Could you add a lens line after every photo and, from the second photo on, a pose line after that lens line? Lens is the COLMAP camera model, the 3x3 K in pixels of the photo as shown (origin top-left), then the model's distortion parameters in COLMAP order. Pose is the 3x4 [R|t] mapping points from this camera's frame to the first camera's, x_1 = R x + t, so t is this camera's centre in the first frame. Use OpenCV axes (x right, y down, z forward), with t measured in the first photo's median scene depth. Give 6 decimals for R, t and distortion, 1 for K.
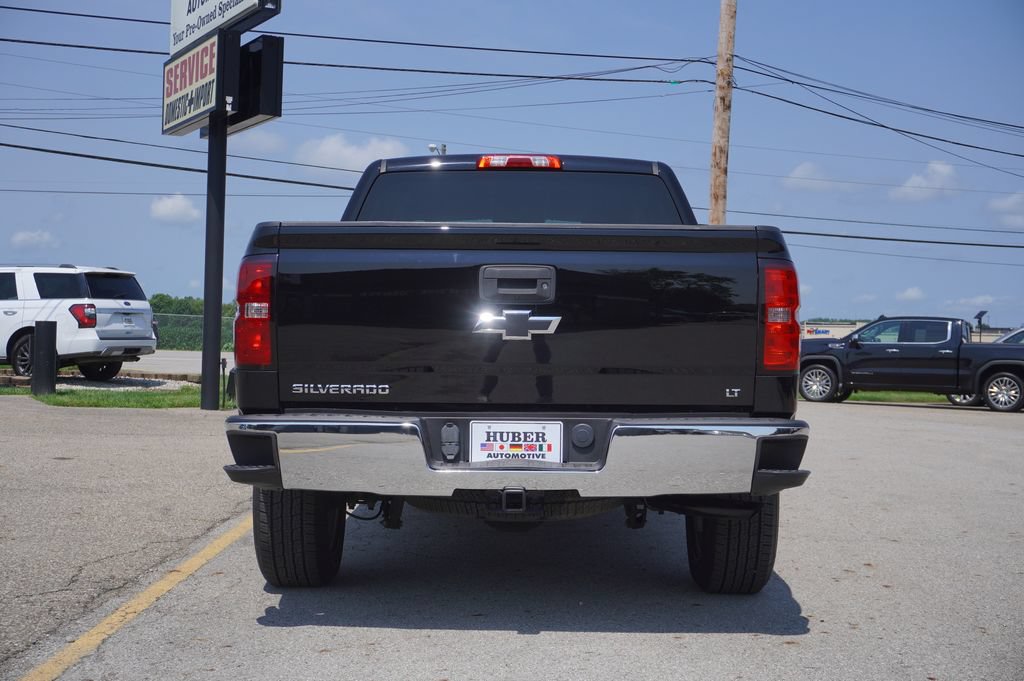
lens RADIAL K [[1428.2, 0, 512.0], [0, 1428.2, 340.5], [0, 0, 1]] dist [0.026511, 0.049101]
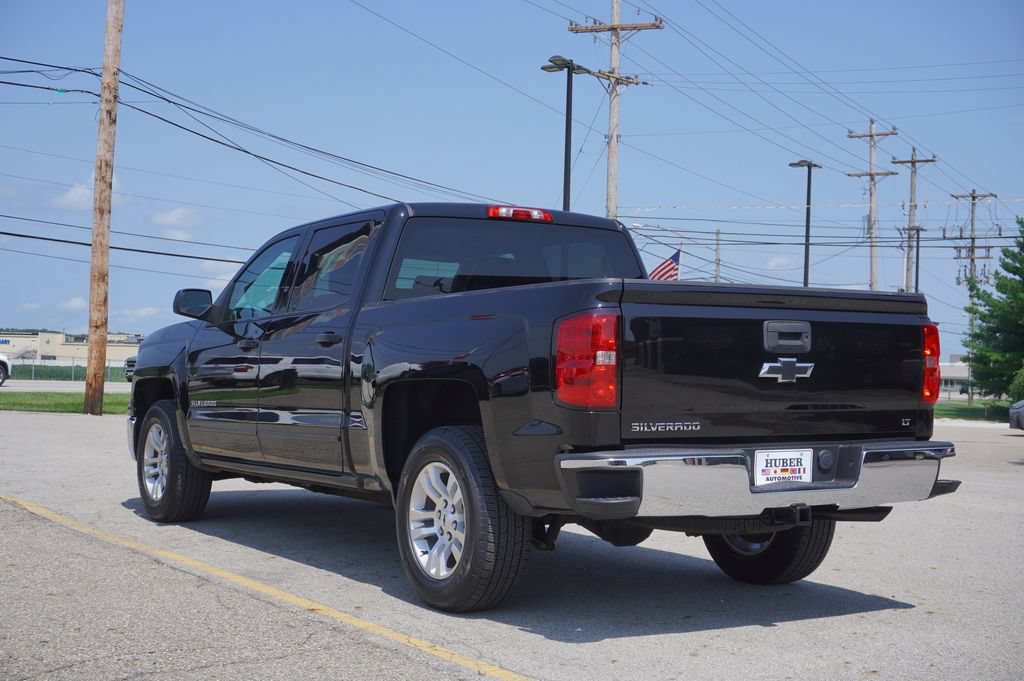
lens RADIAL K [[1428.2, 0, 512.0], [0, 1428.2, 340.5], [0, 0, 1]] dist [0.026511, 0.049101]
pose [[0.842649, 0.007572, 0.538410, -0.841055], [-0.003714, 0.999959, -0.008250, -0.025090], [-0.538450, 0.004952, 0.842643, 0.102343]]
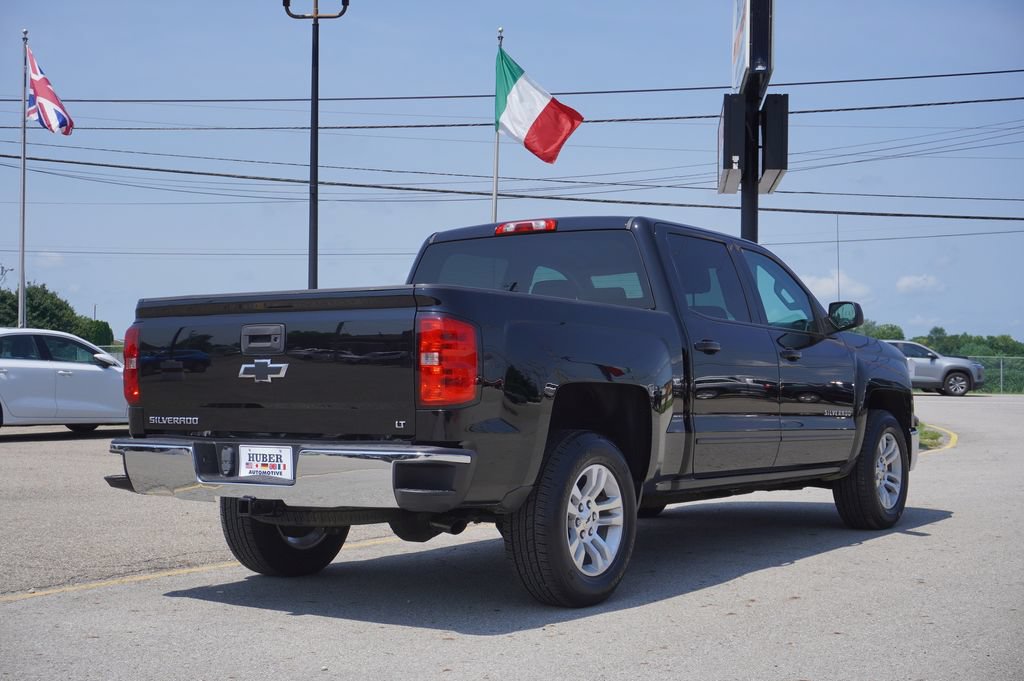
lens RADIAL K [[1428.2, 0, 512.0], [0, 1428.2, 340.5], [0, 0, 1]] dist [0.026511, 0.049101]
pose [[0.828755, -0.027834, -0.558920, 0.905122], [0.011440, 0.999396, -0.032807, 0.006587], [0.559495, 0.020794, 0.828573, 0.056057]]
